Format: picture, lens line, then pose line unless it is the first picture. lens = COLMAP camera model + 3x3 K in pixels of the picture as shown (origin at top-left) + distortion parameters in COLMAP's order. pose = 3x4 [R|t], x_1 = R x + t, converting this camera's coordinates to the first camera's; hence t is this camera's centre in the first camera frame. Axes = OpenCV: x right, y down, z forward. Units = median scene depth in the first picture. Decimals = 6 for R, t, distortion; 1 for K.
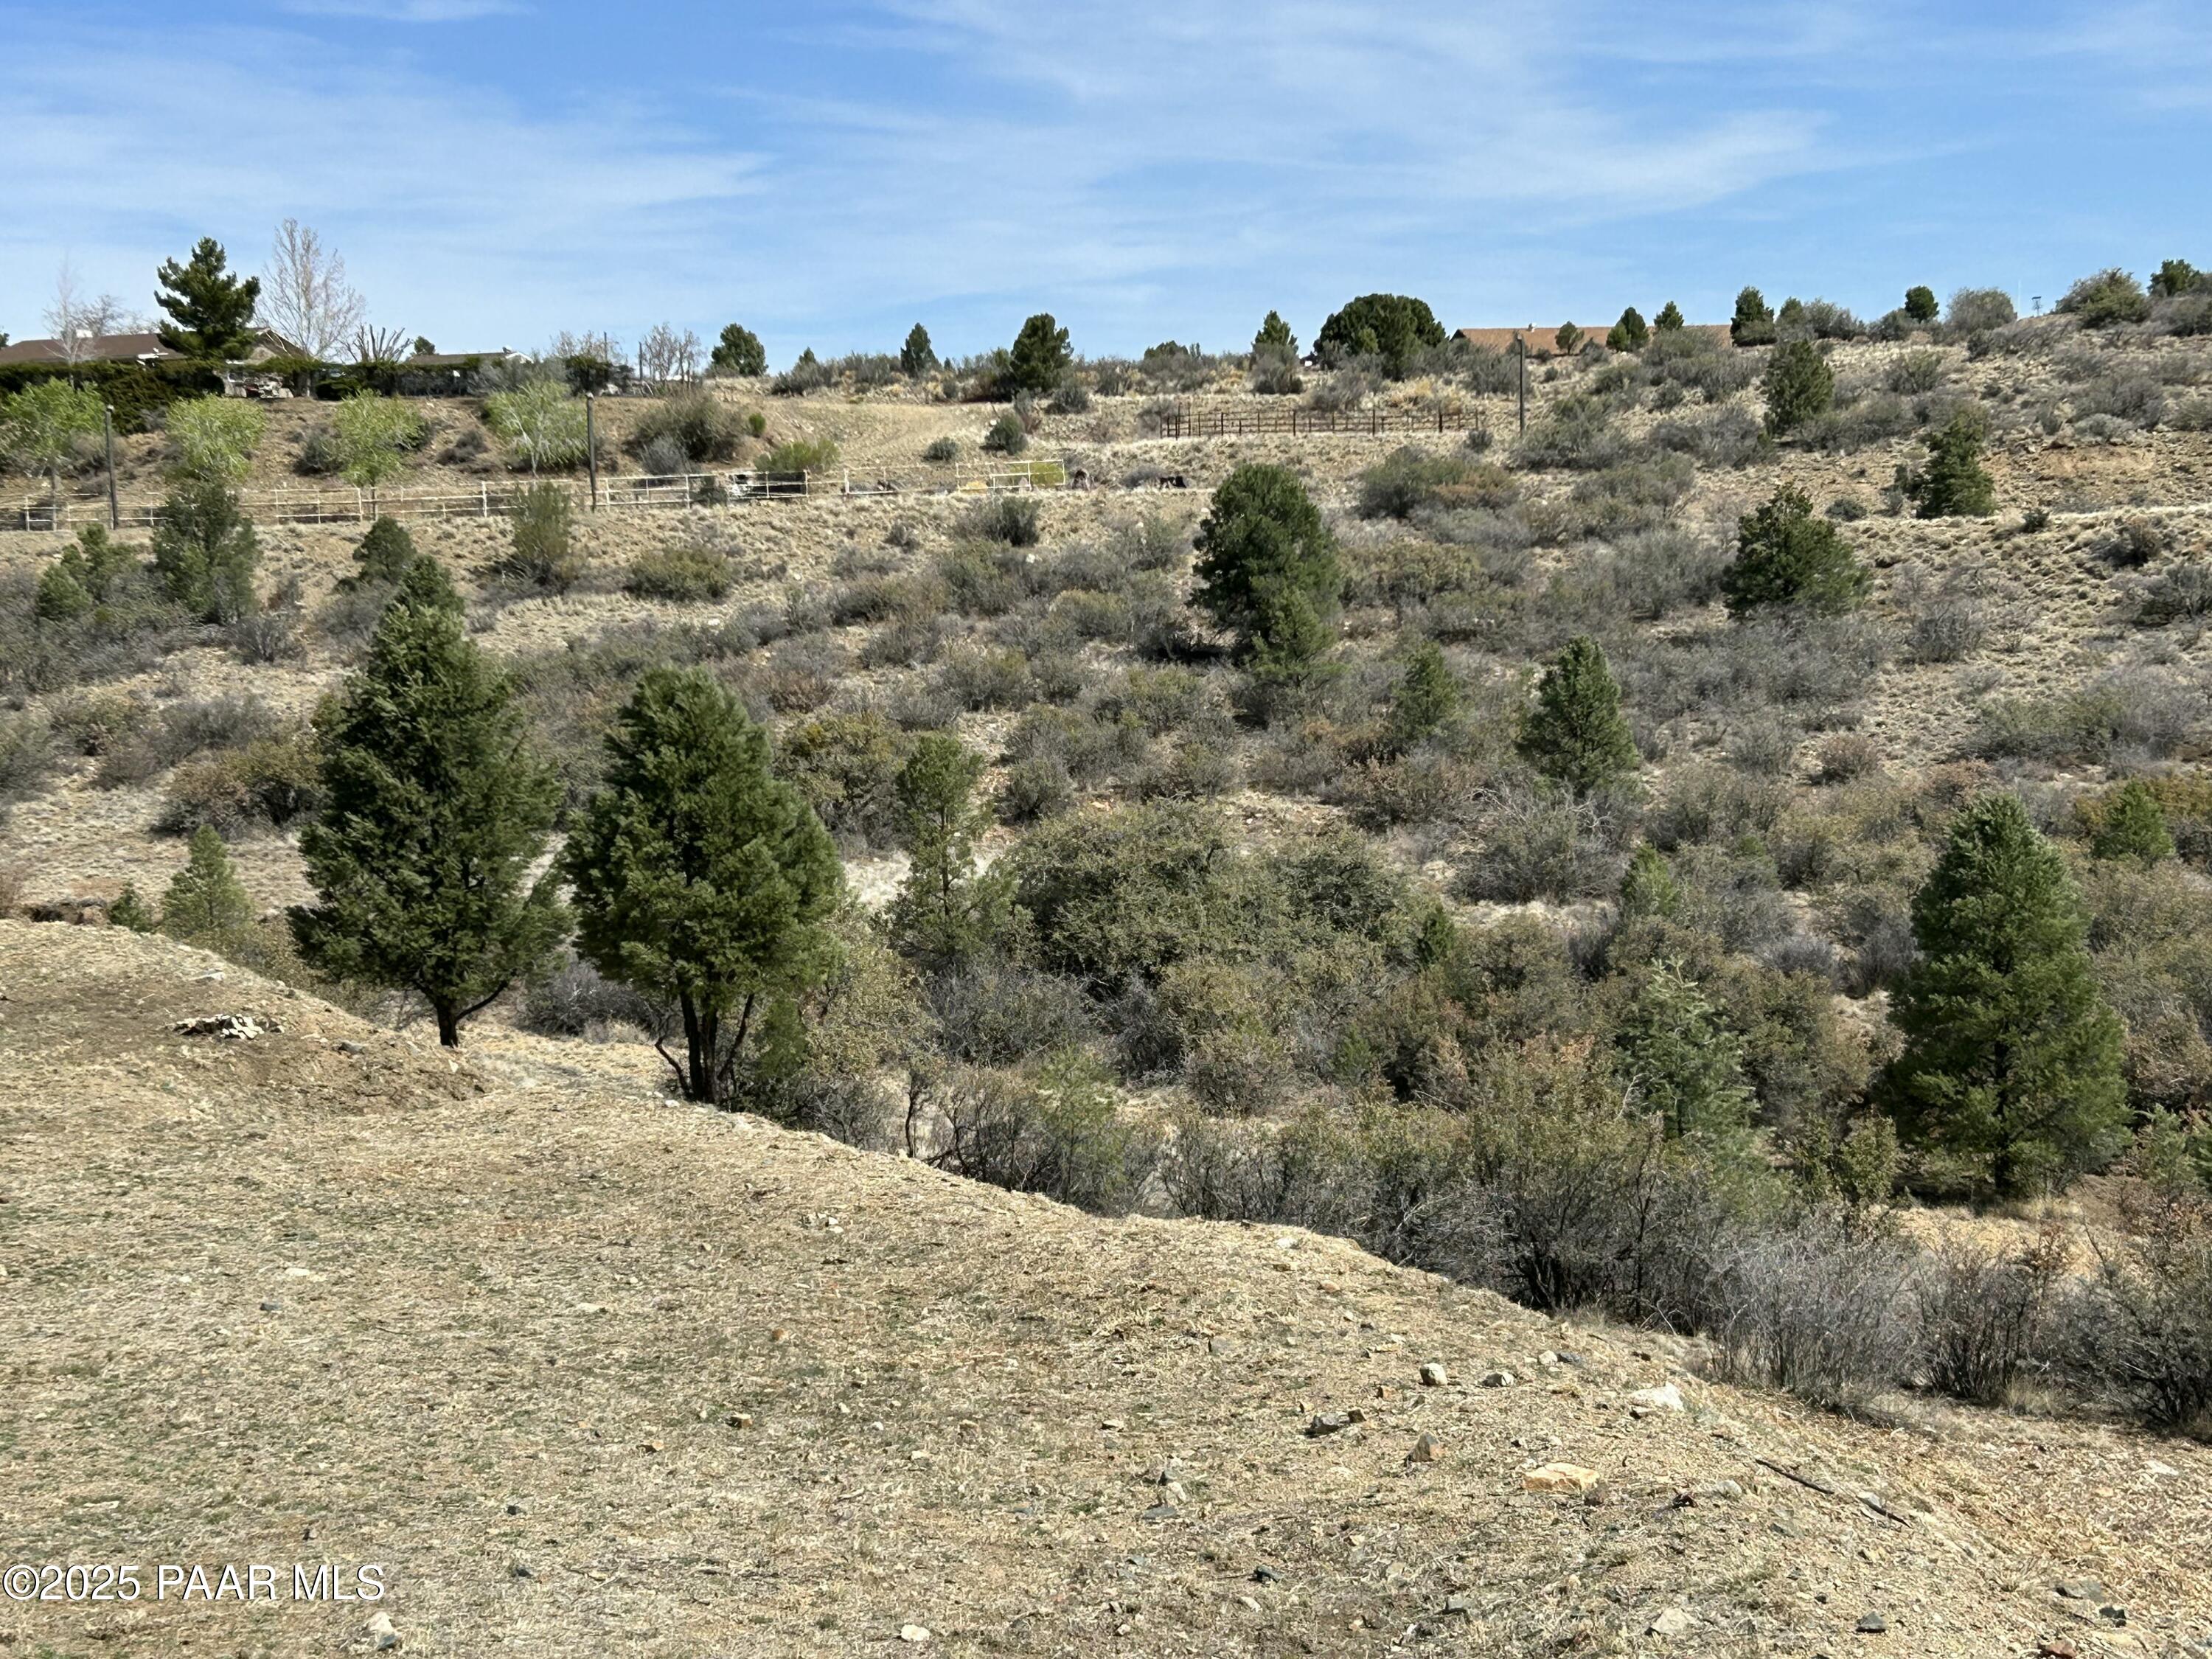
lens RADIAL K [[3499.3, 0, 1106.0], [0, 3499.3, 829.5], [0, 0, 1]] dist [0.217030, -0.727206]
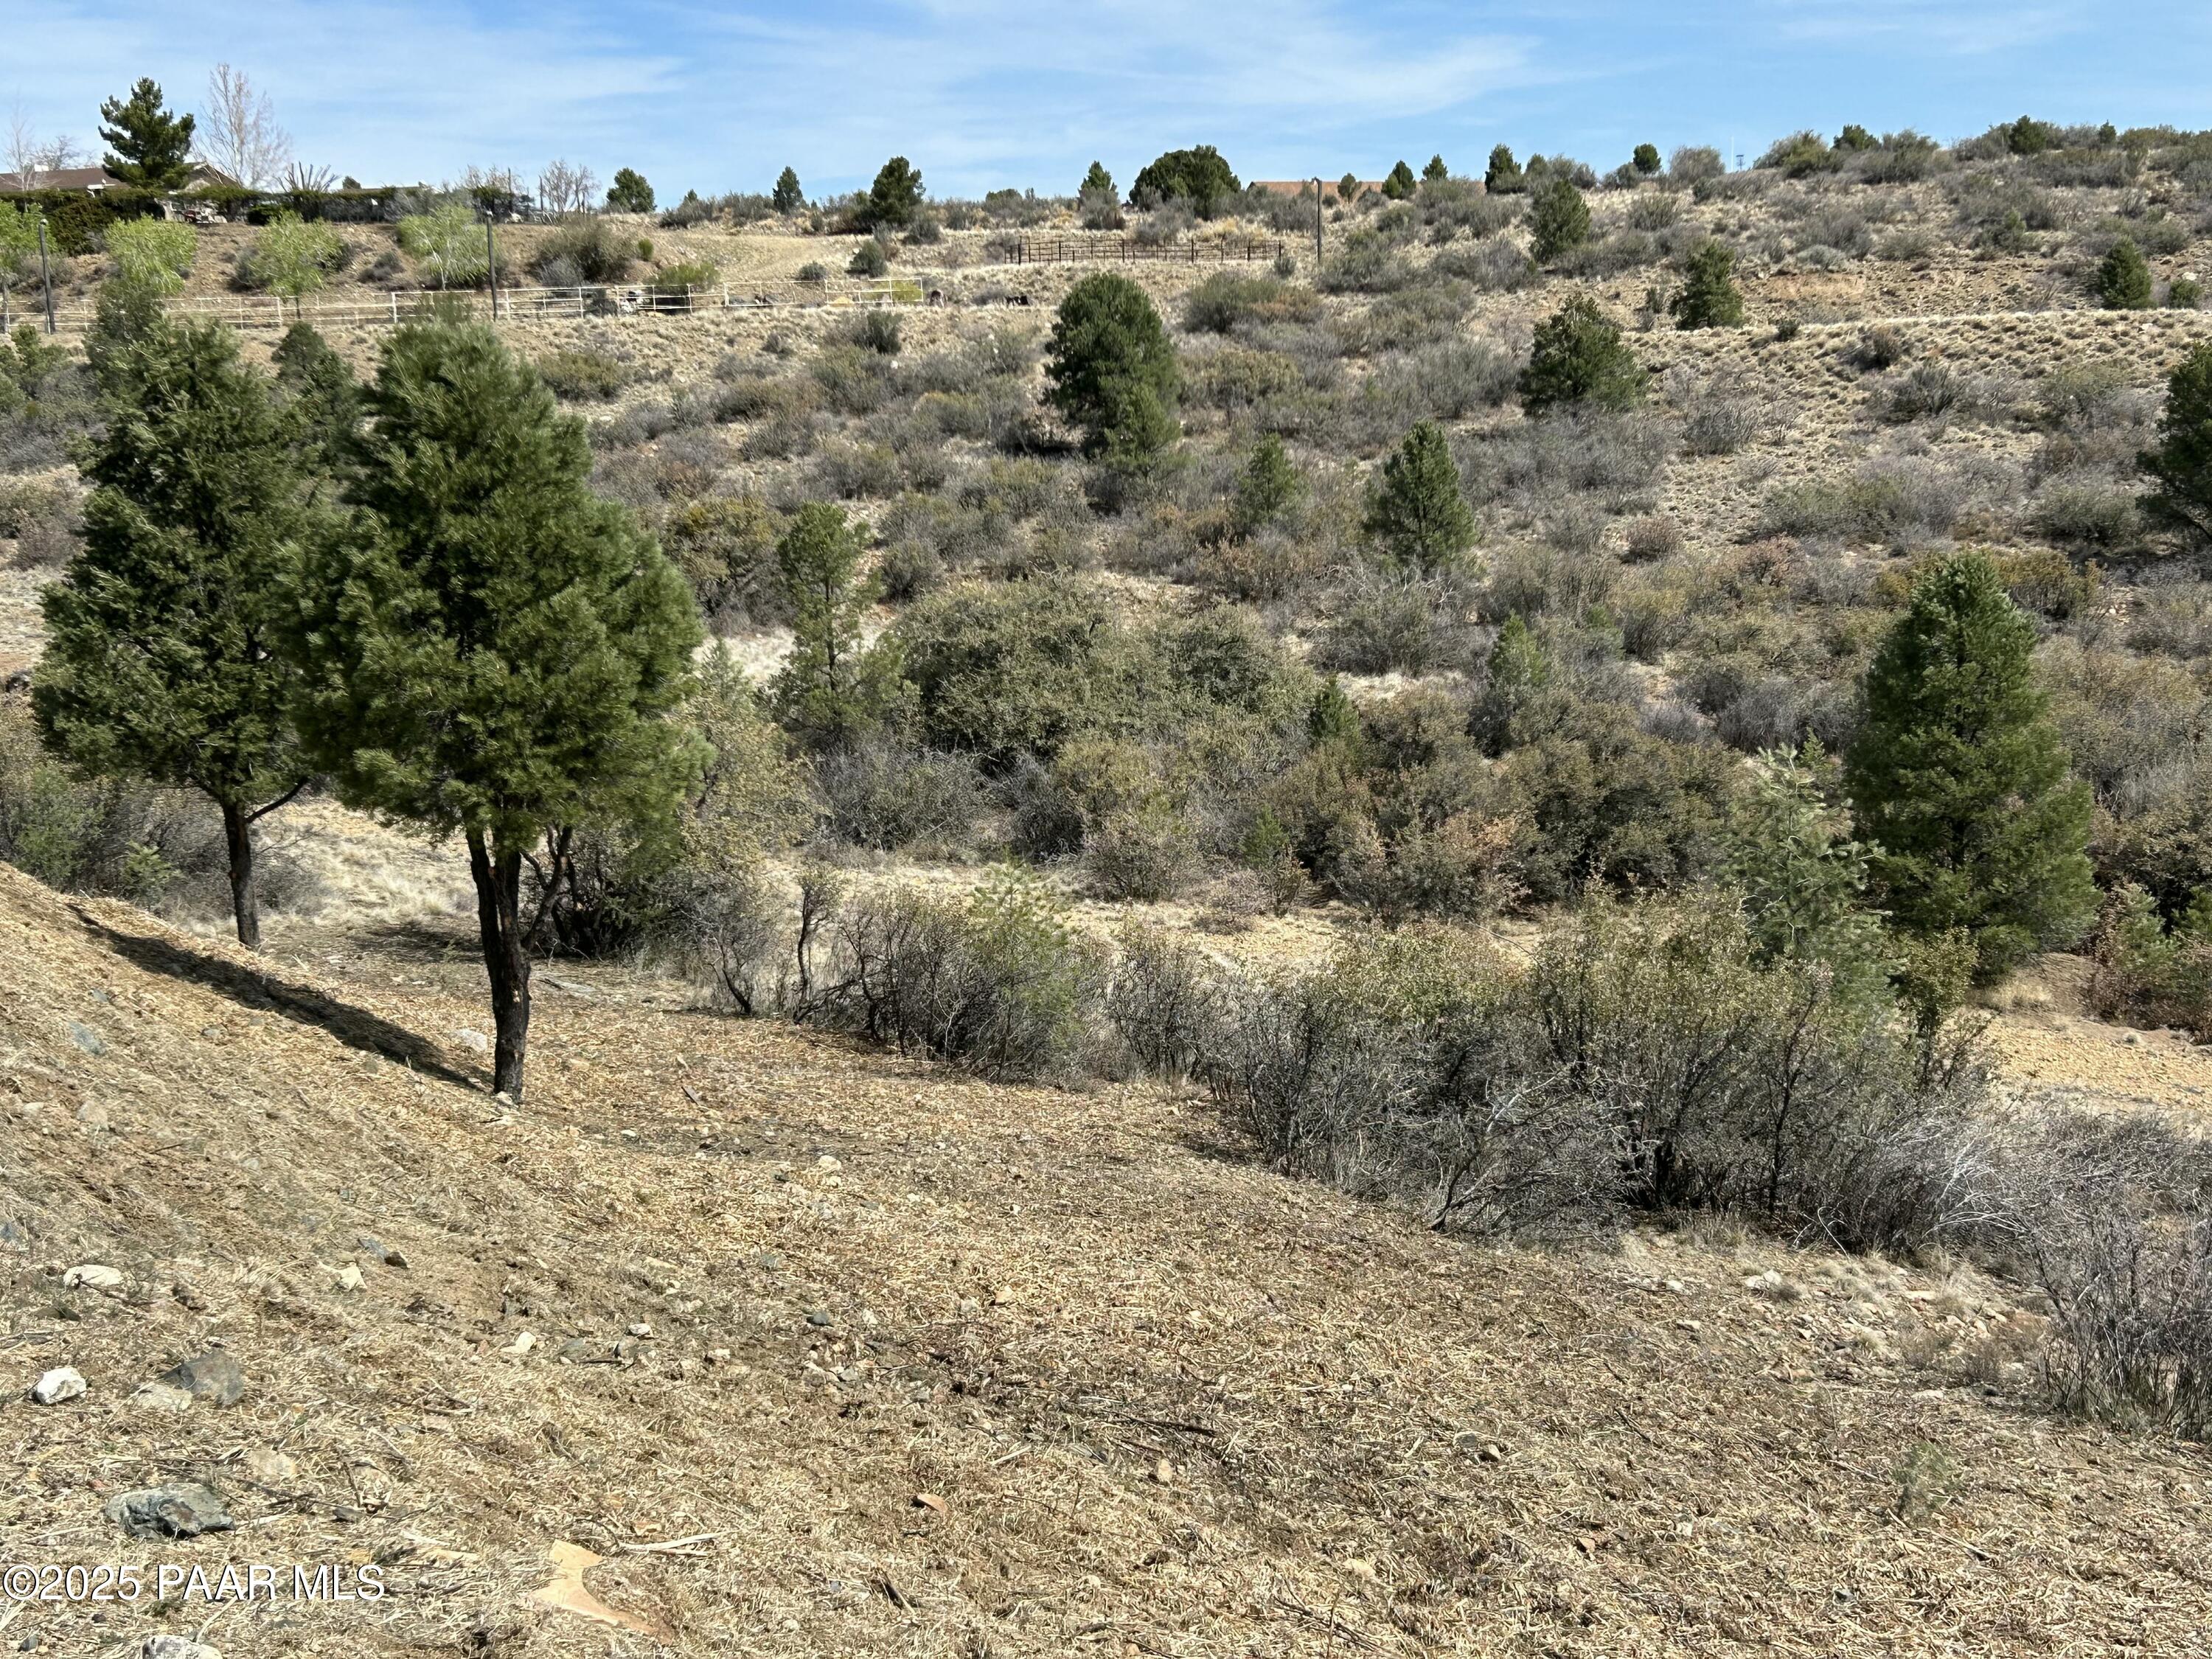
lens RADIAL K [[2733.2, 0, 1121.3], [0, 2733.2, 842.3], [0, 0, 1]] dist [0.170323, -0.442344]
pose [[0.997864, -0.008342, 0.064787, -0.007492], [0.002977, 0.996590, 0.082462, 0.001964], [-0.065254, -0.082093, 0.994486, 0.115861]]
